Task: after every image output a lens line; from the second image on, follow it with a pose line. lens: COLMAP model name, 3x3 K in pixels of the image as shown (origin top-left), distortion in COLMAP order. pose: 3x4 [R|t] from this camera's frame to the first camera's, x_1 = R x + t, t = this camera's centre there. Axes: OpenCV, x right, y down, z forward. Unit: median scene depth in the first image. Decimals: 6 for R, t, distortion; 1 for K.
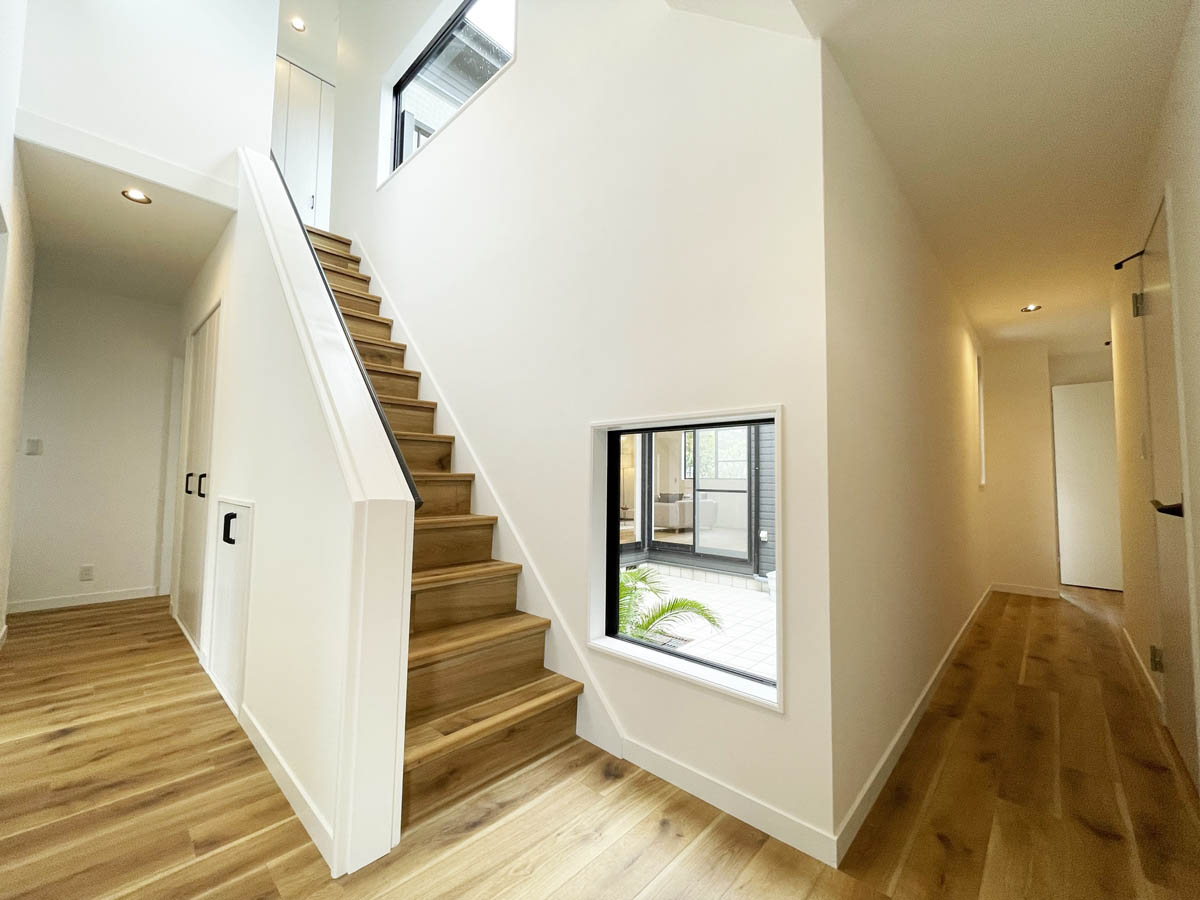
lens RADIAL K [[485.6, 0, 598.0], [0, 485.6, 450.6], [0, 0, 1]] dist [0.001967, -0.000270]
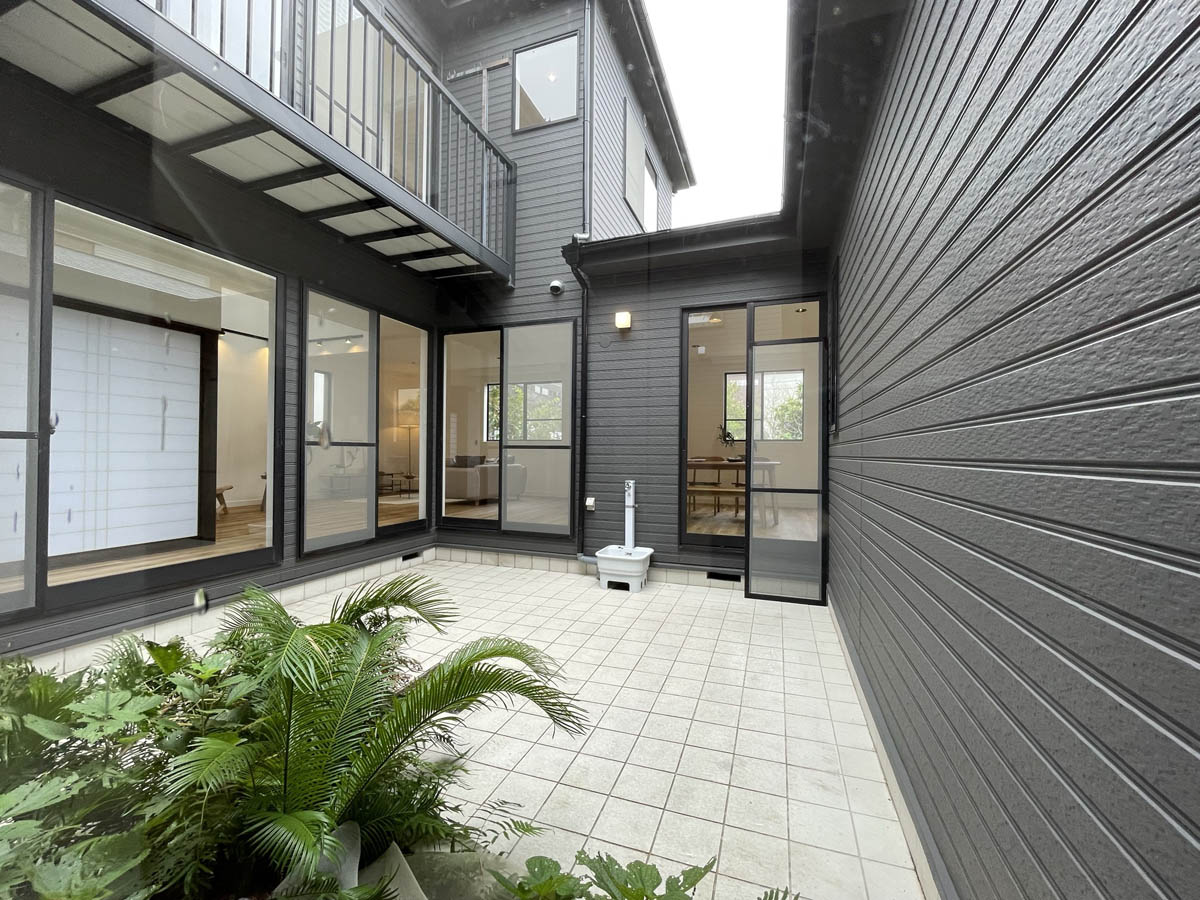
lens RADIAL K [[485.6, 0, 601.0], [0, 485.6, 448.1], [0, 0, 1]] dist [0.001967, -0.000270]
pose [[0.917679, 0.002122, 0.397318, 0.041187], [-0.022454, 0.998665, 0.046528, 0.043320], [-0.396689, -0.051619, 0.916501, 0.246770]]
